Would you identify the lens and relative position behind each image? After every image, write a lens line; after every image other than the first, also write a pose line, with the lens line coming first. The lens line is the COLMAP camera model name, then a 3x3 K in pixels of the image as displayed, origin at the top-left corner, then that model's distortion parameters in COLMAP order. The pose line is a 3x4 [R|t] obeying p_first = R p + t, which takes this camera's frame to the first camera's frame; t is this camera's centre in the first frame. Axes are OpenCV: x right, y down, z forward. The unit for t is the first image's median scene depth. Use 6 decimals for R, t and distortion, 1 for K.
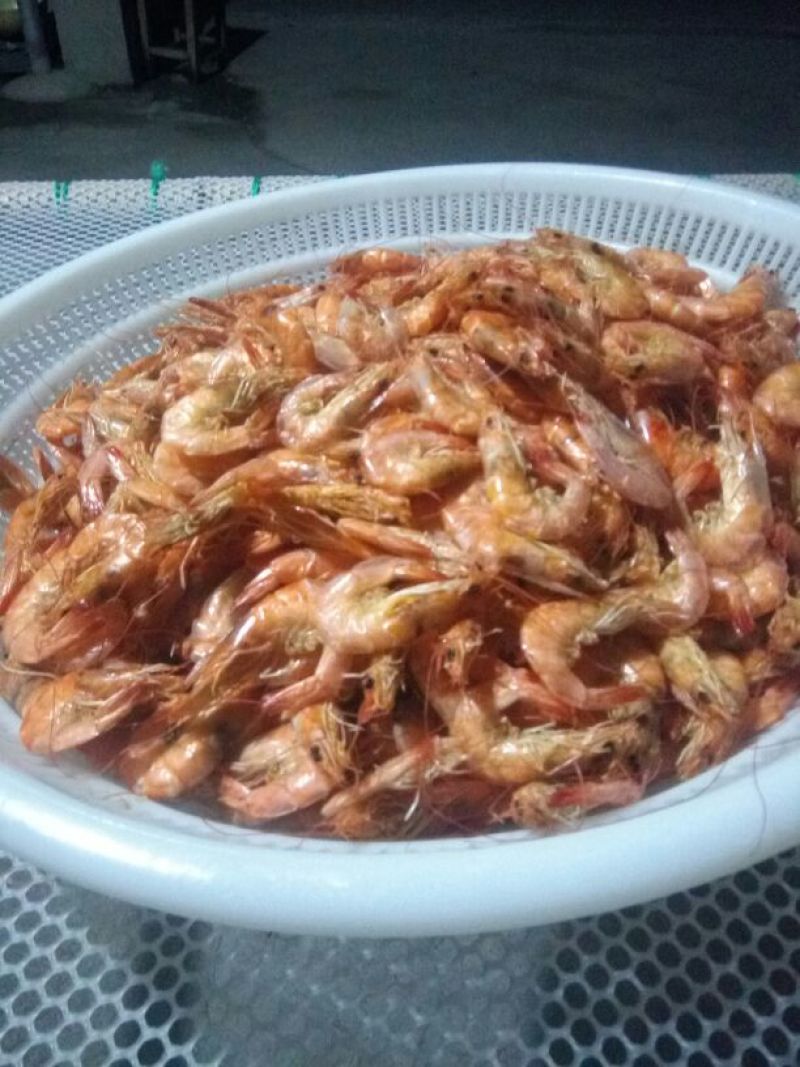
lens RADIAL K [[820.9, 0, 400.0], [0, 820.9, 533.5], [0, 0, 1]] dist [0.007591, 0.001008]
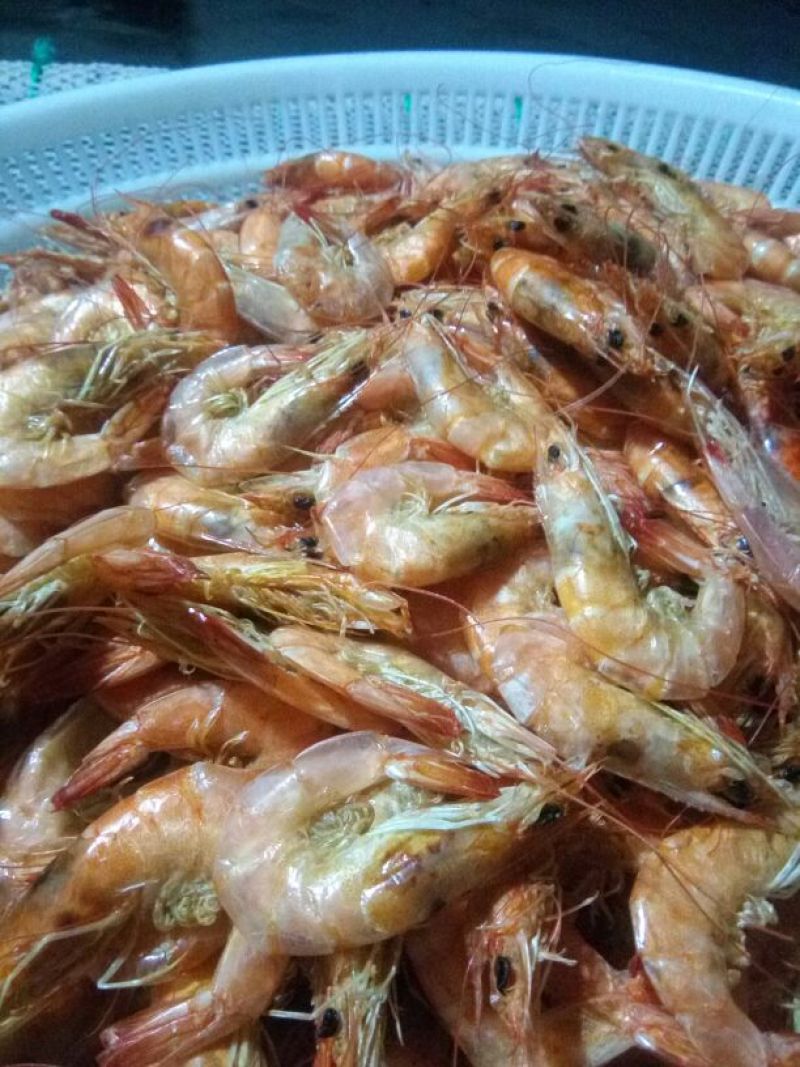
lens RADIAL K [[848.8, 0, 400.0], [0, 848.8, 533.5], [0, 0, 1]] dist [-0.006662, -0.007728]
pose [[0.995734, 0.032495, 0.086354, -0.037786], [-0.036416, 0.998358, 0.044219, -0.097287], [-0.084775, -0.047175, 0.995283, 0.418865]]
